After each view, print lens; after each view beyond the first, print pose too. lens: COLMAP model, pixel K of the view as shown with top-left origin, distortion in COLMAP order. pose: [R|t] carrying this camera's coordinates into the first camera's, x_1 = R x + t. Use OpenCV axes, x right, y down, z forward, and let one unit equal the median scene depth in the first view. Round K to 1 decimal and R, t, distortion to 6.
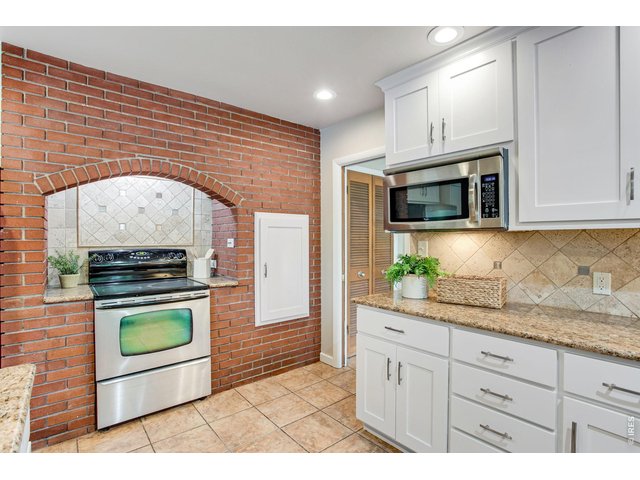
lens RADIAL K [[314.6, 0, 320.0], [0, 314.6, 240.0], [0, 0, 1]] dist [-0.062171, 0.023913]
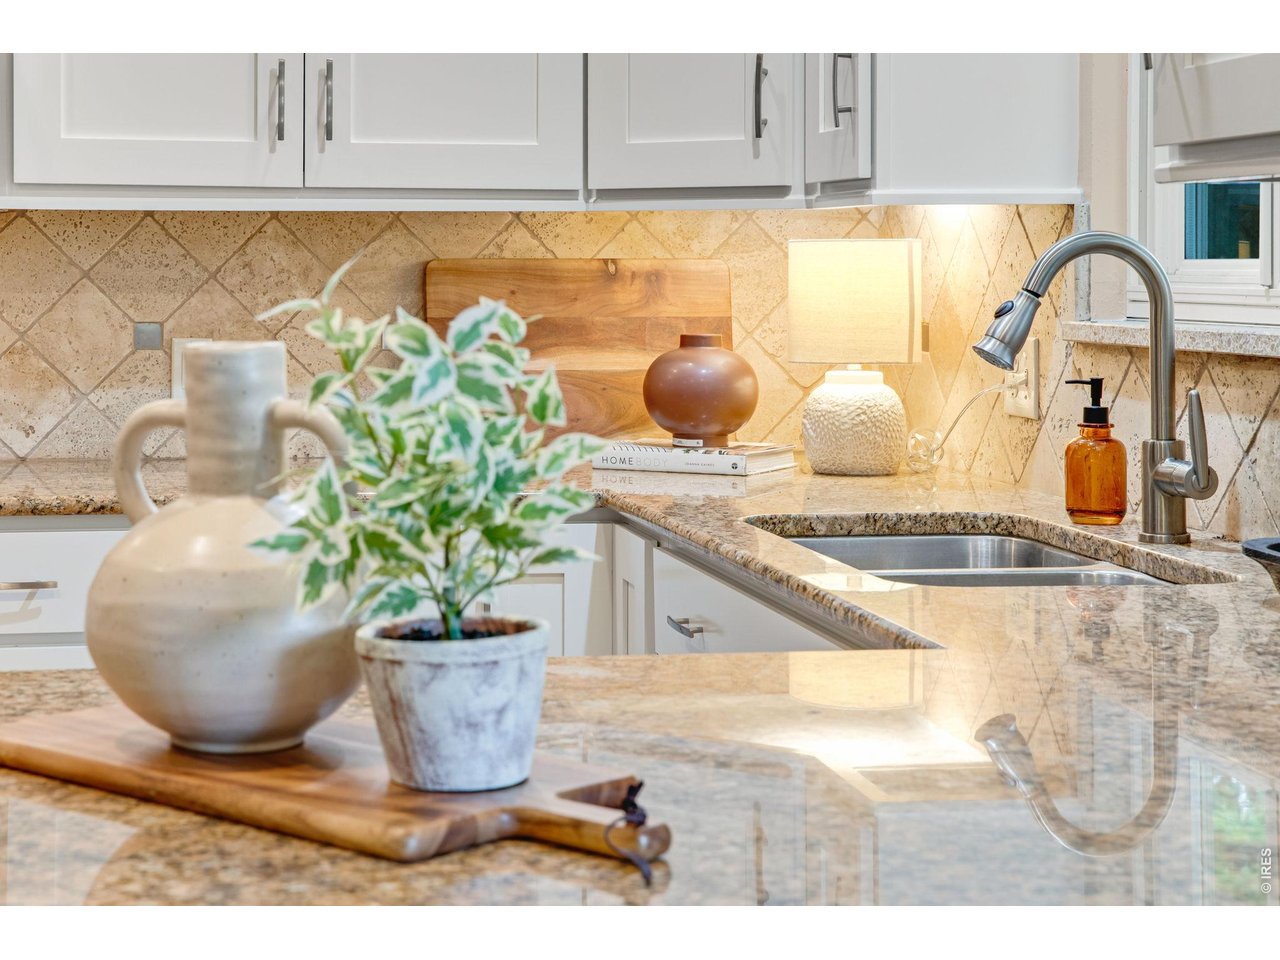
lens RADIAL K [[2433.6, 0, 640.0], [0, 2433.6, 480.0], [0, 0, 1]] dist [-0.039894, -0.094970]
pose [[0.474102, -0.072290, 0.877497, -0.800750], [-0.004218, 0.996426, 0.084367, 0.020926], [-0.880460, -0.043700, 0.472103, -0.480632]]
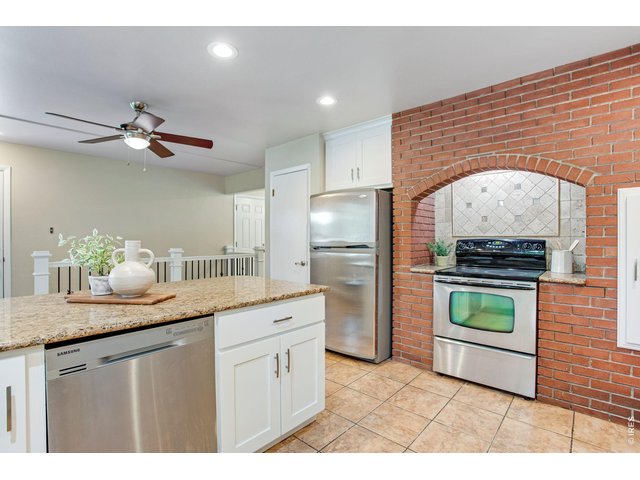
lens RADIAL K [[314.6, 0, 320.0], [0, 314.6, 240.0], [0, 0, 1]] dist [-0.062171, 0.023913]
pose [[0.145270, 0.005103, -0.989379, 0.438050], [-0.004868, 0.999978, 0.004443, 0.033894], [0.989380, 0.004171, 0.145292, 0.244210]]
